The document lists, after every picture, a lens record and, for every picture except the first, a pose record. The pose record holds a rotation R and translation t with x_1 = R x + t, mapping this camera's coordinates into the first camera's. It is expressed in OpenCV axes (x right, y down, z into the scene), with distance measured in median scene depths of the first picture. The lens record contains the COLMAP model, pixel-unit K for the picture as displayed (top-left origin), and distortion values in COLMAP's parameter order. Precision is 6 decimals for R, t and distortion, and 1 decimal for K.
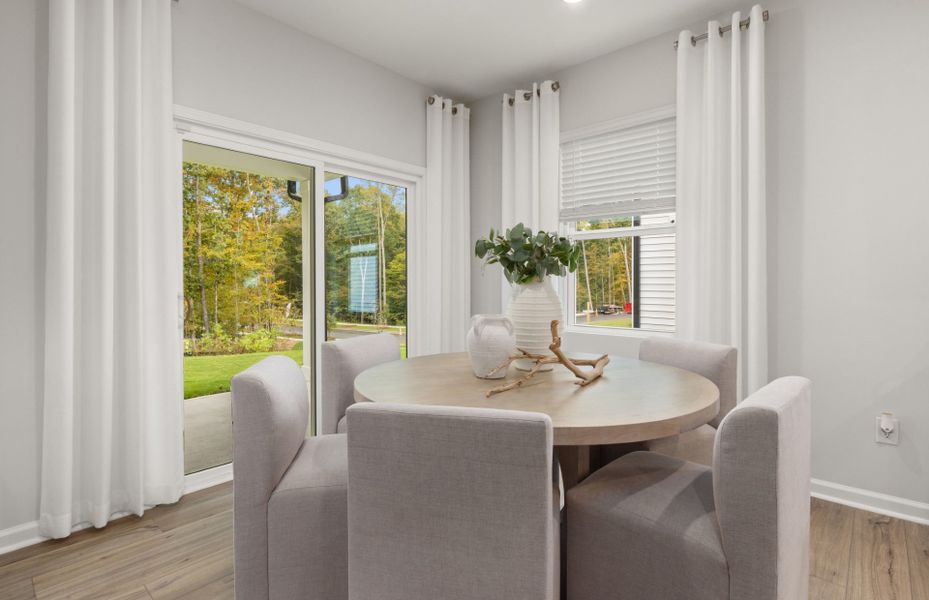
lens RADIAL K [[448.9, 0, 466.6], [0, 448.9, 283.3], [0, 0, 1]] dist [0.004236, 0.000689]
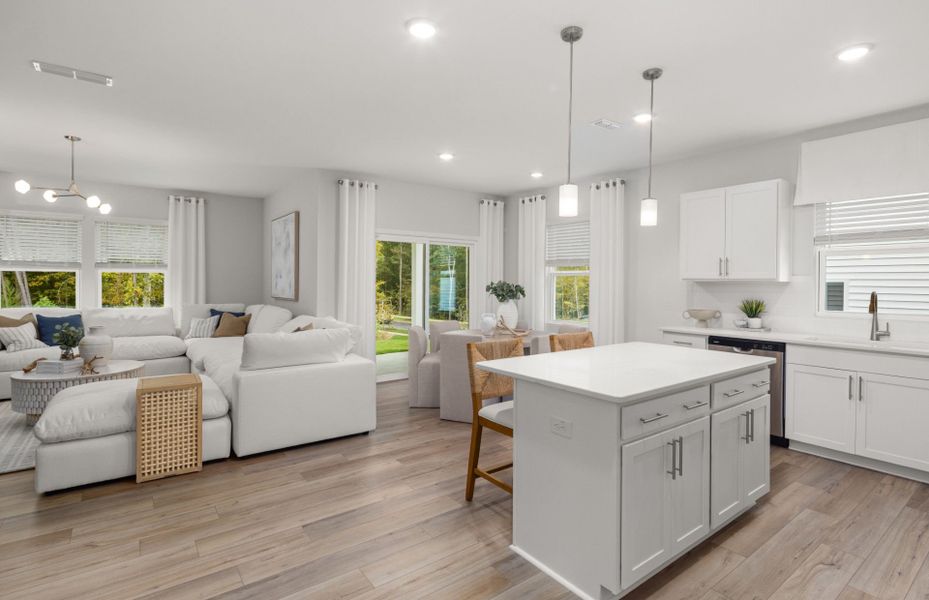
lens RADIAL K [[448.9, 0, 466.6], [0, 448.9, 283.3], [0, 0, 1]] dist [0.004236, 0.000689]
pose [[0.981582, 0.006721, -0.190925, 0.223049], [-0.006155, 0.999975, 0.003554, -0.062160], [0.190944, -0.002313, 0.981598, -0.889764]]
